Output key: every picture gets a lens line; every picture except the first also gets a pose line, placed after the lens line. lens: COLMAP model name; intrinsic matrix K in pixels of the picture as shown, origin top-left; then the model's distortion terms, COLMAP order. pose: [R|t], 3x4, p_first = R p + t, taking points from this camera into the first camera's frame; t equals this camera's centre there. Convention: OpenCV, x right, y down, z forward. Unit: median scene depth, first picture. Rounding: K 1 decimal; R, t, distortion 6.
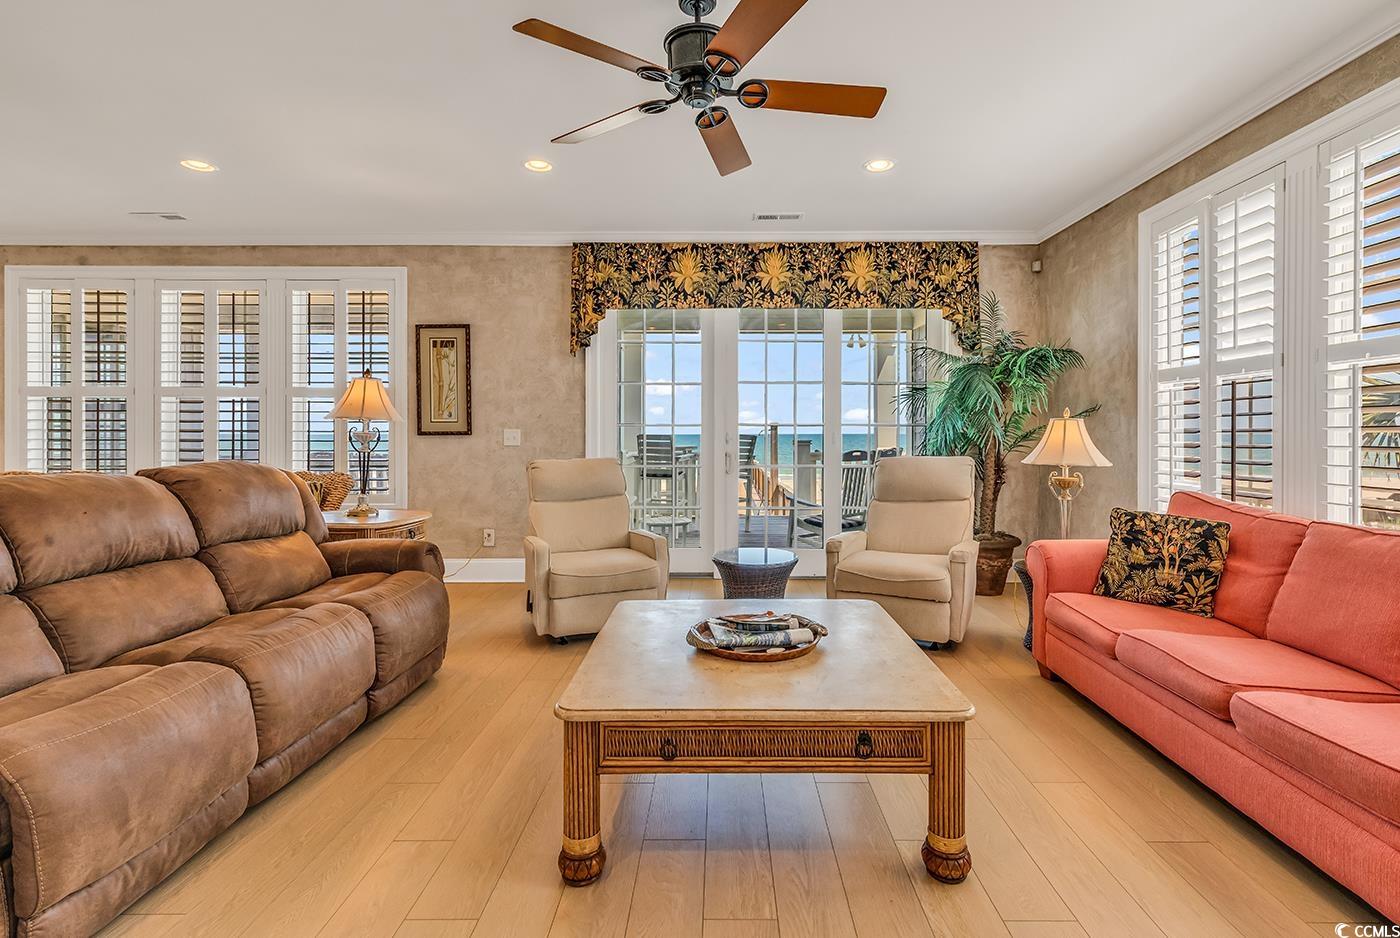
lens RADIAL K [[621.1, 0, 703.6], [0, 621.1, 442.7], [0, 0, 1]] dist [0.008858, -0.000653]
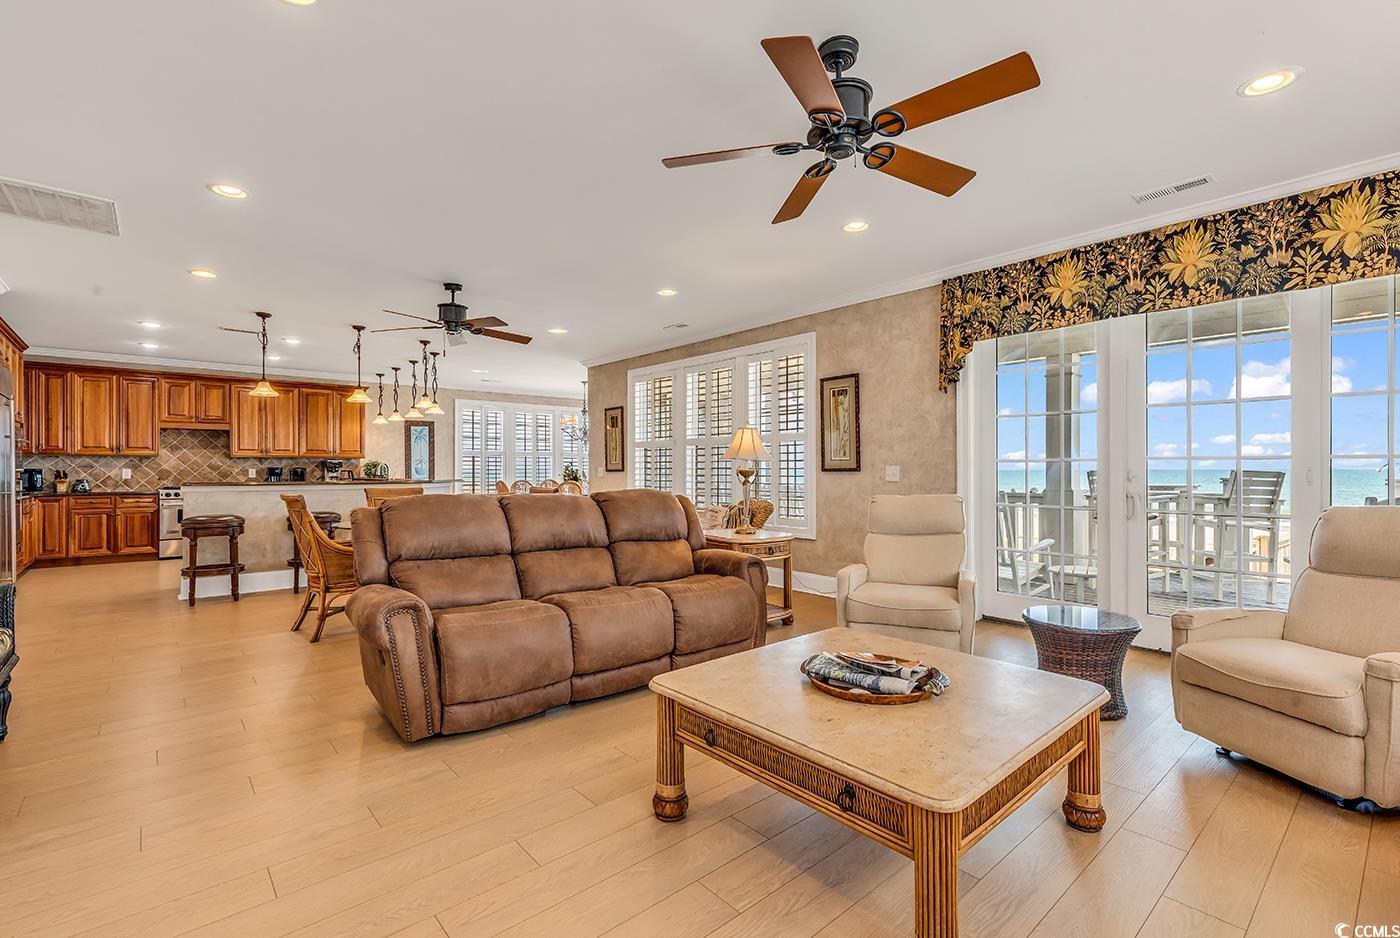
lens RADIAL K [[631.6, 0, 704.9], [0, 631.6, 469.4], [0, 0, 1]] dist [0.005512, -0.000076]
pose [[0.660005, -0.001929, -0.751259, 0.299494], [-0.002757, 0.999984, -0.004990, -0.009450], [0.751256, 0.005364, 0.659989, 0.037497]]
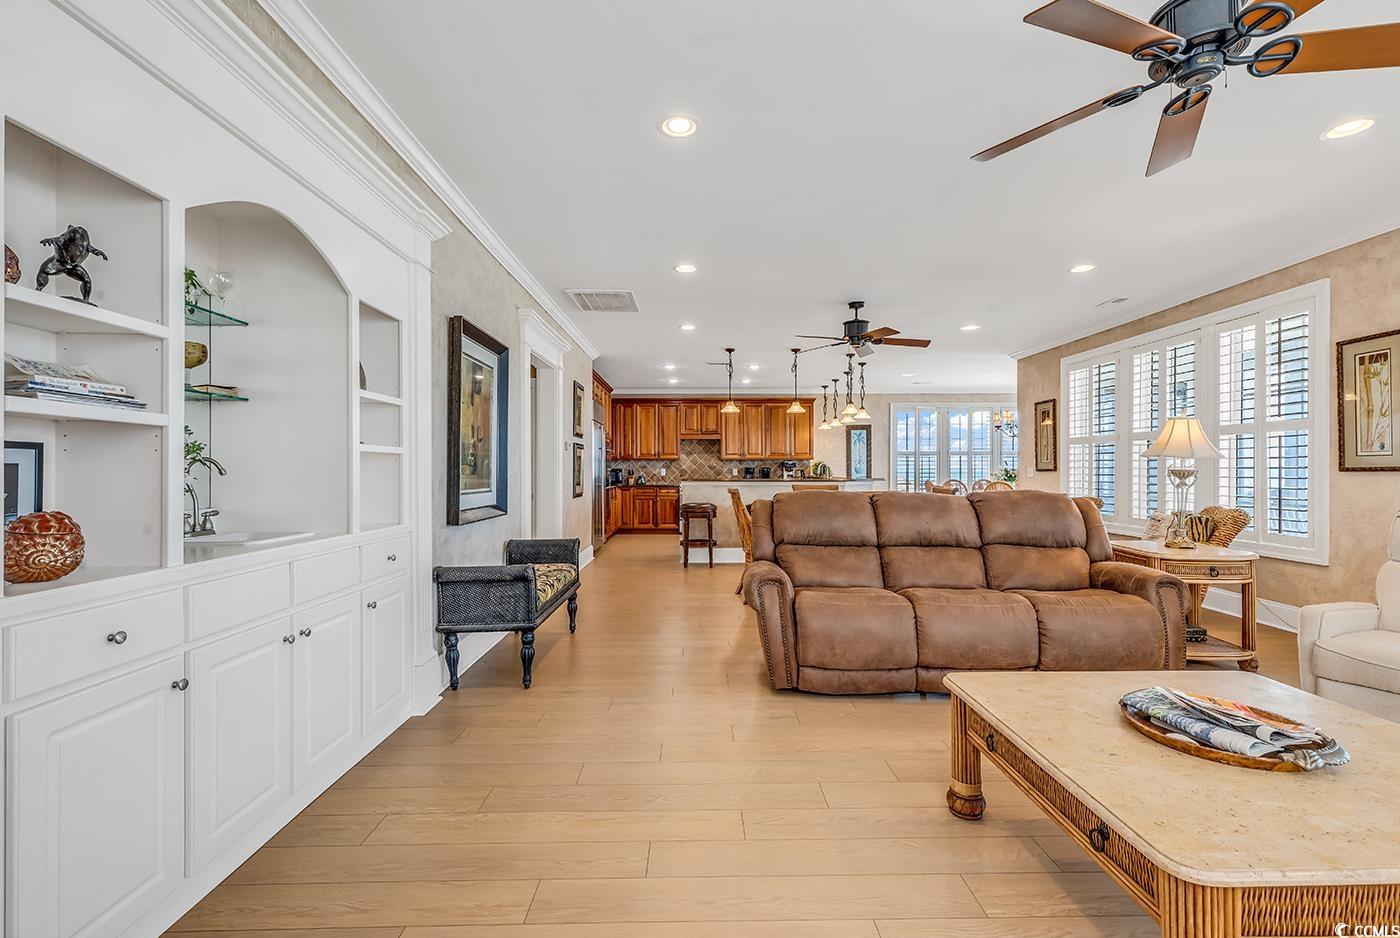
lens RADIAL K [[625.9, 0, 704.9], [0, 625.9, 471.4], [0, 0, 1]] dist [0.007440, -0.001049]
pose [[0.015163, 0.001864, -0.999883, 0.388488], [-0.004579, 0.999988, 0.001795, -0.009998], [0.999875, 0.004551, 0.015171, 0.121252]]
